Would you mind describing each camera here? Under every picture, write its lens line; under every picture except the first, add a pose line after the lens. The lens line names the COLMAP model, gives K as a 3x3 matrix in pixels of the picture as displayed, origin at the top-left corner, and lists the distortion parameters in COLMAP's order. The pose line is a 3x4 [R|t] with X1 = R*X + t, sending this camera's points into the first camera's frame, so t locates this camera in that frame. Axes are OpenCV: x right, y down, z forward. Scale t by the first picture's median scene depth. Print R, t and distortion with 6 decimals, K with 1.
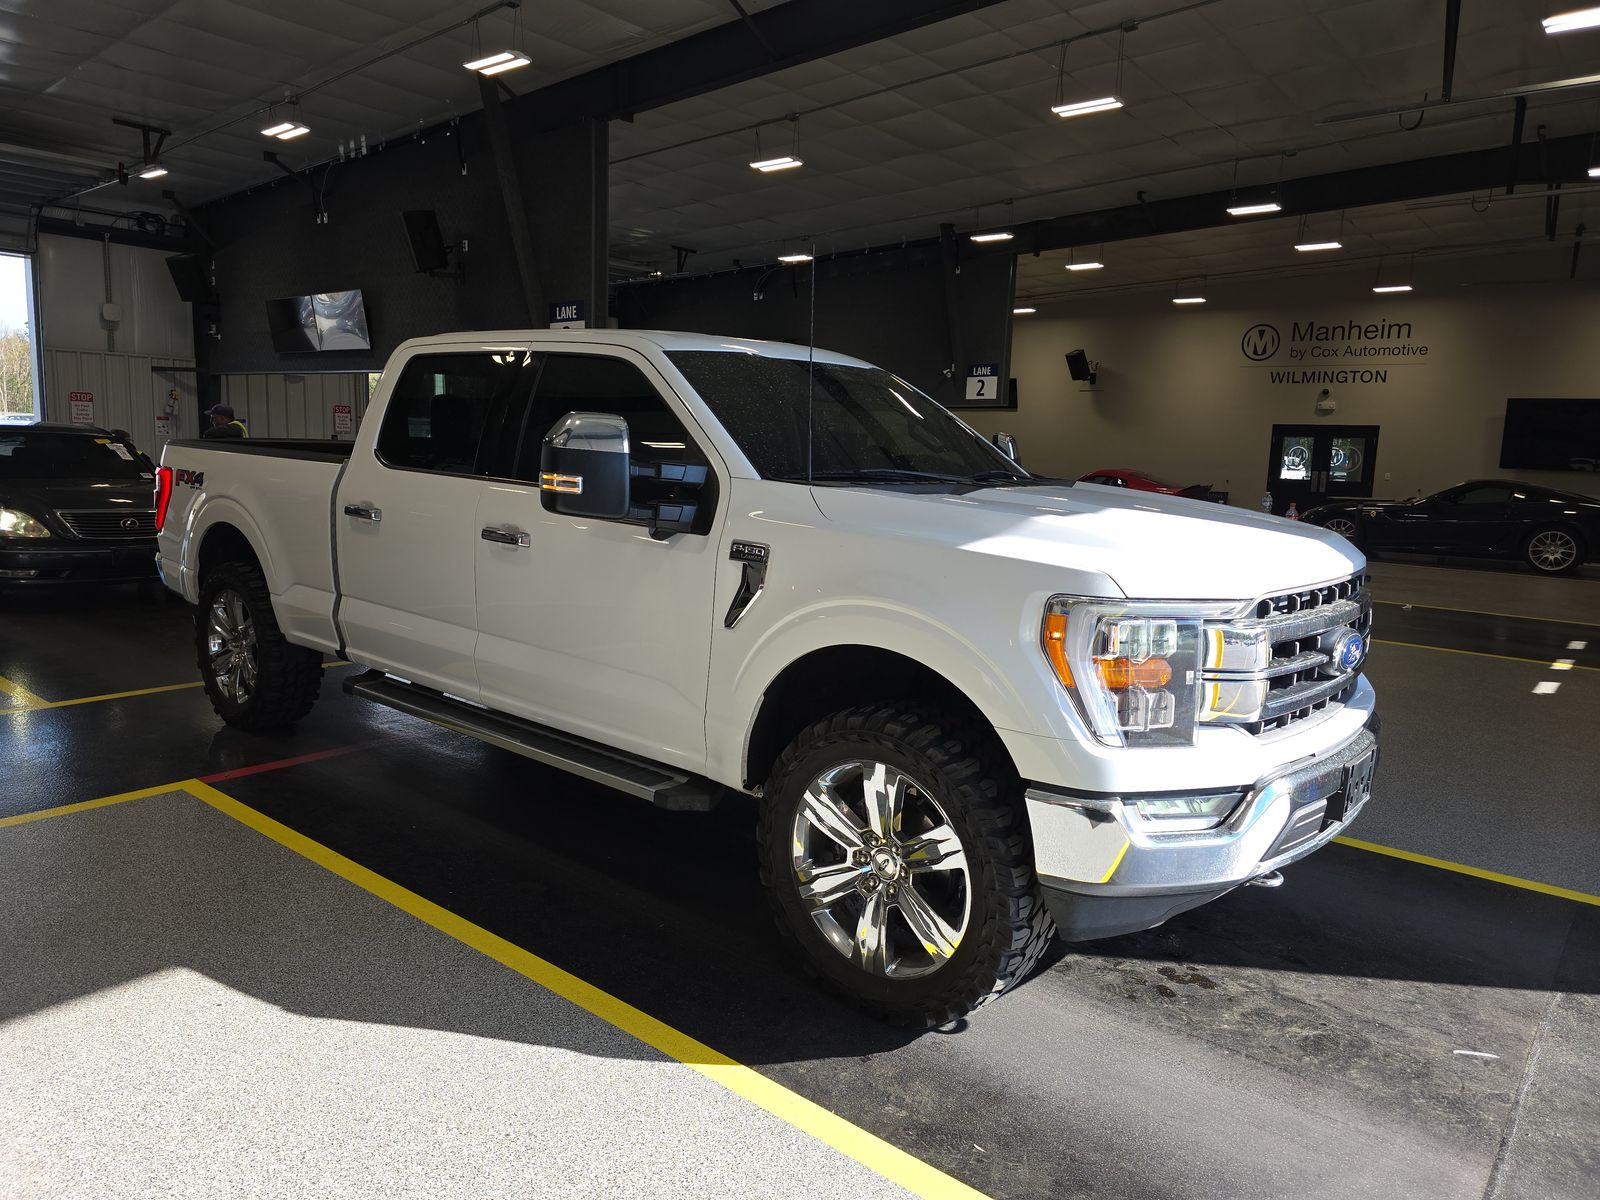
lens RADIAL K [[1074.5, 0, 786.3], [0, 1074.5, 574.7], [0, 0, 1]] dist [0.040621, -0.036007]
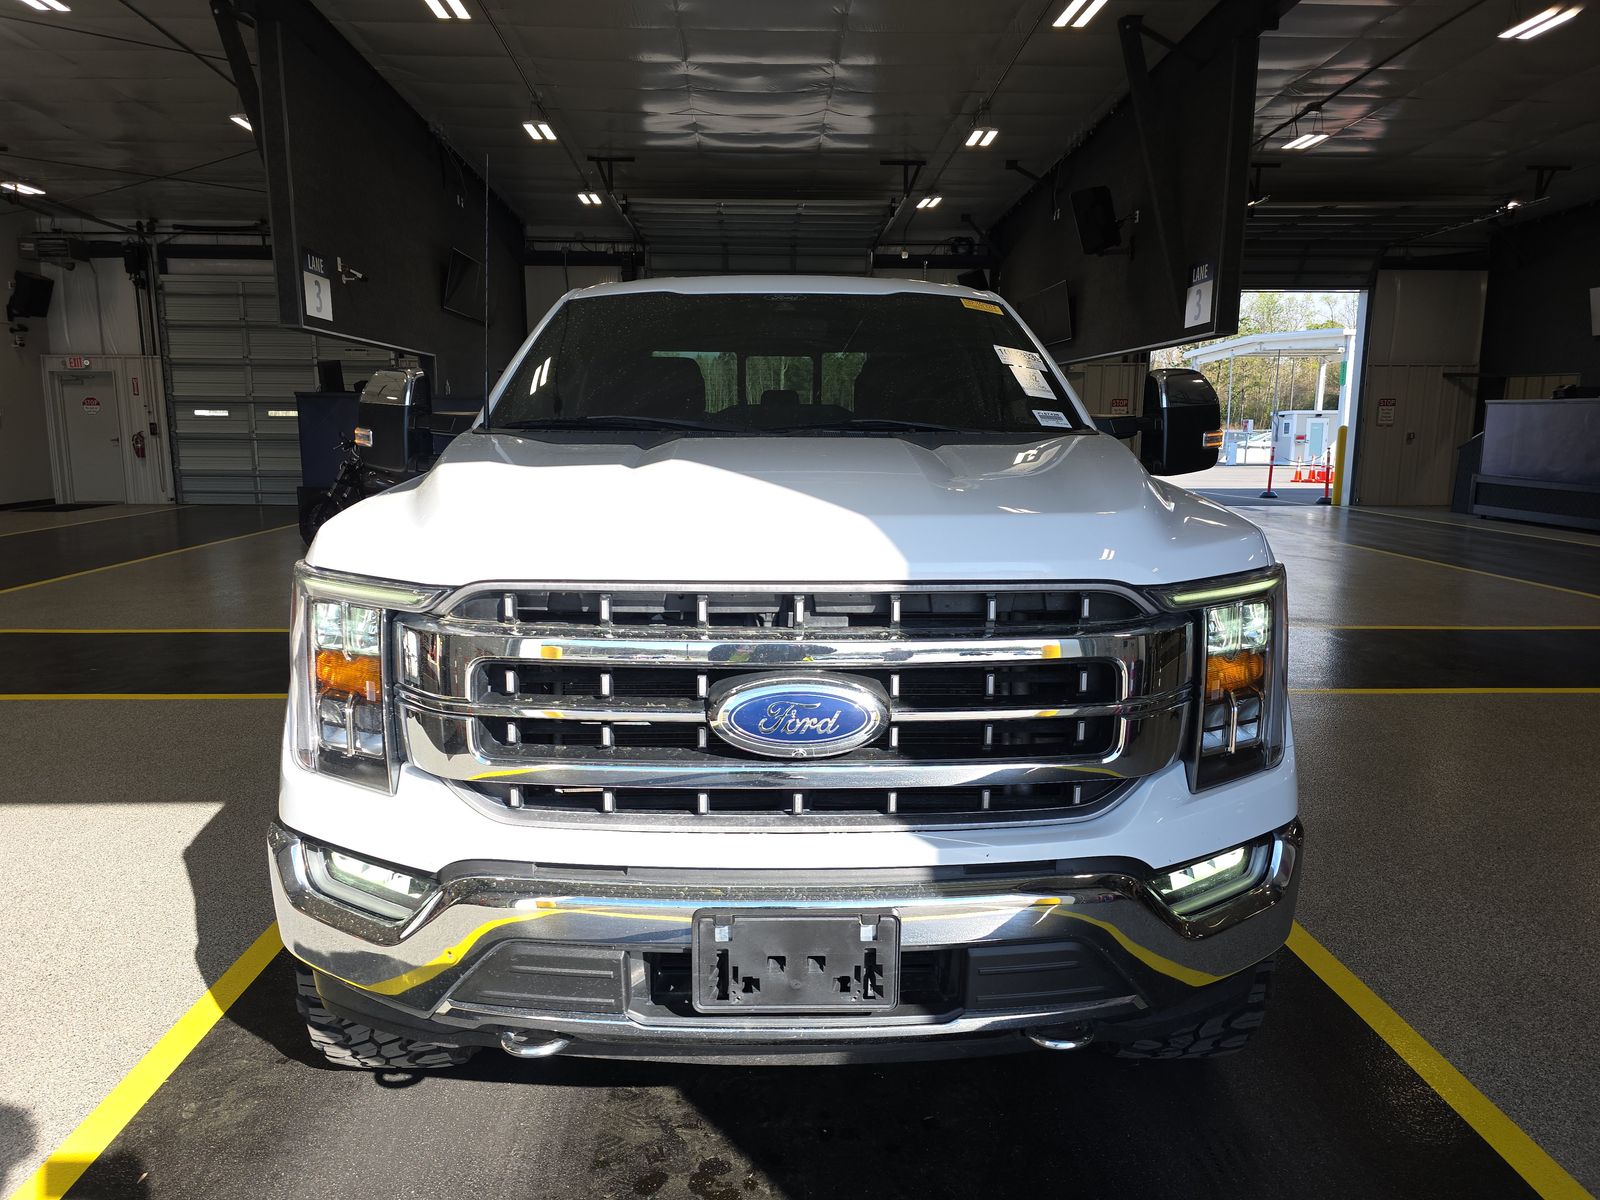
lens RADIAL K [[1074.5, 0, 805.5], [0, 1074.5, 602.6], [0, 0, 1]] dist [0.040621, -0.036007]
pose [[0.663178, 0.090485, -0.742972, 0.840281], [-0.072989, 0.995753, 0.056121, -0.014311], [0.744894, 0.017011, 0.666965, 0.596004]]
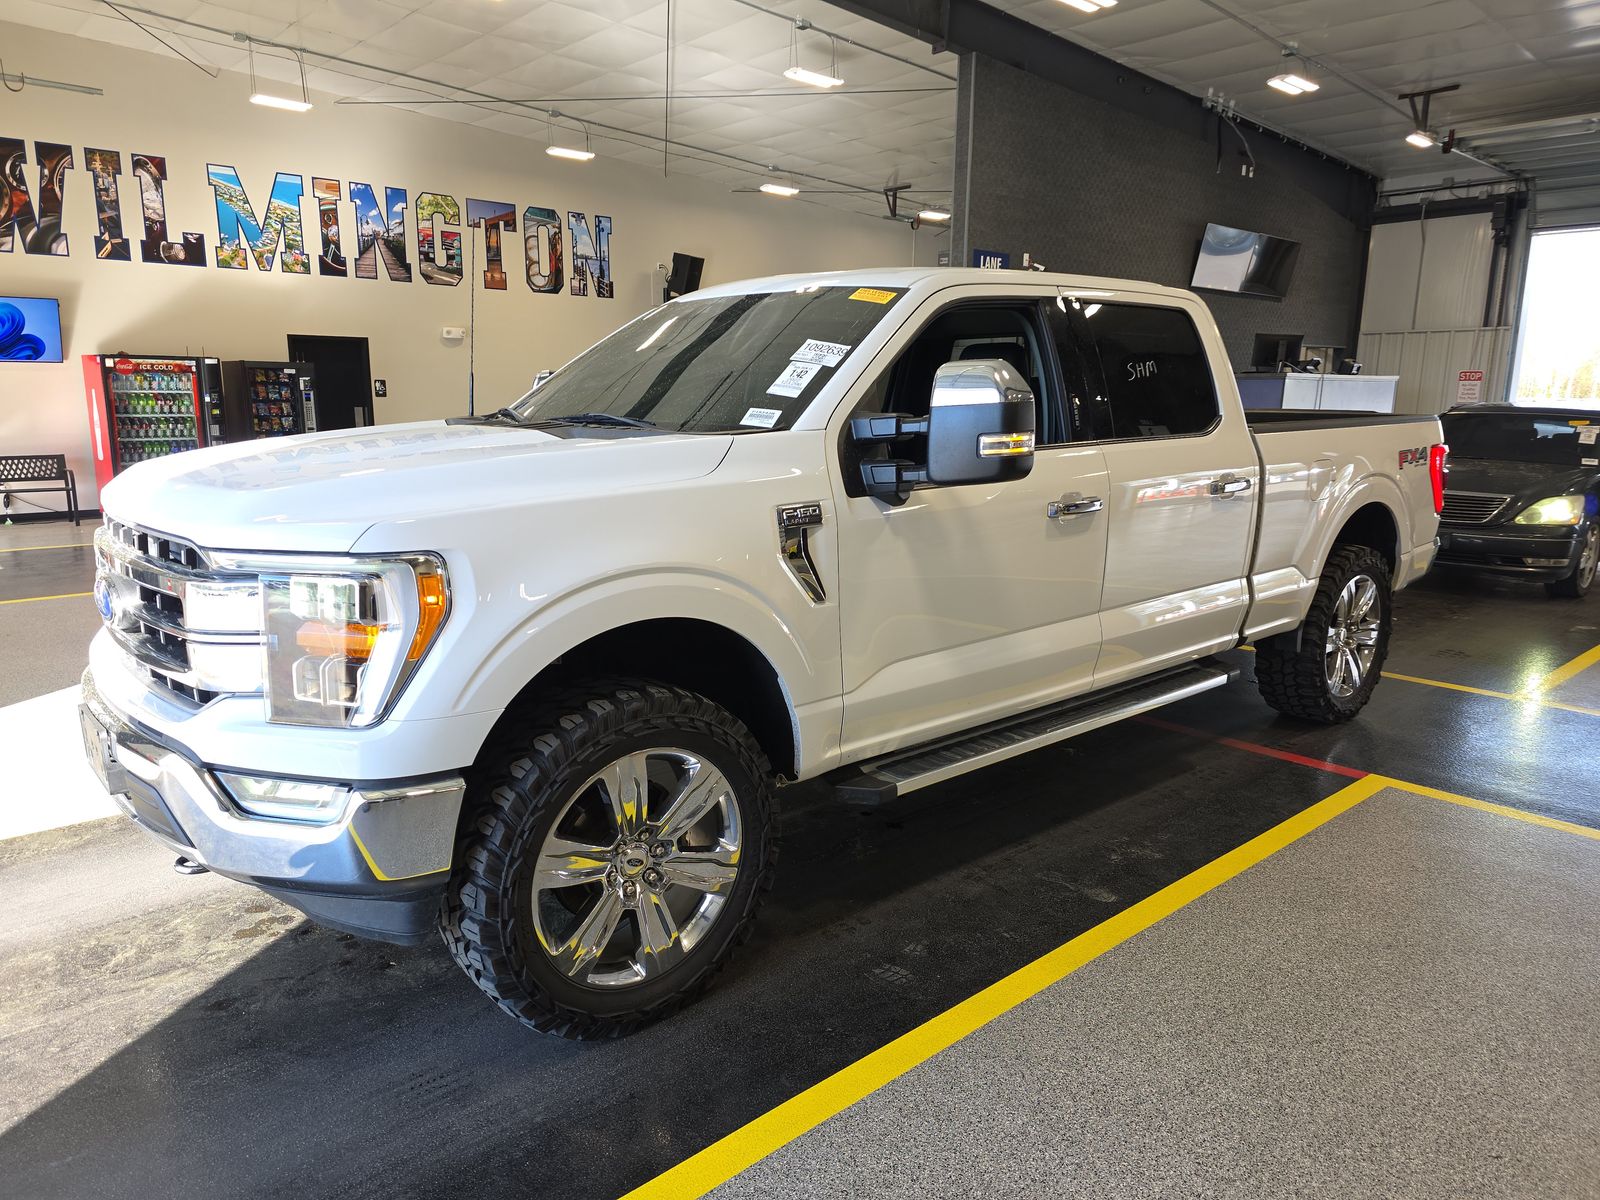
lens RADIAL K [[1074.5, 0, 799.4], [0, 1074.5, 621.6], [0, 0, 1]] dist [0.040621, -0.036007]
pose [[-0.149258, 0.168431, -0.974348, 1.186626], [-0.132381, 0.973111, 0.188496, -0.141536], [0.979897, 0.157119, -0.122947, 1.527885]]
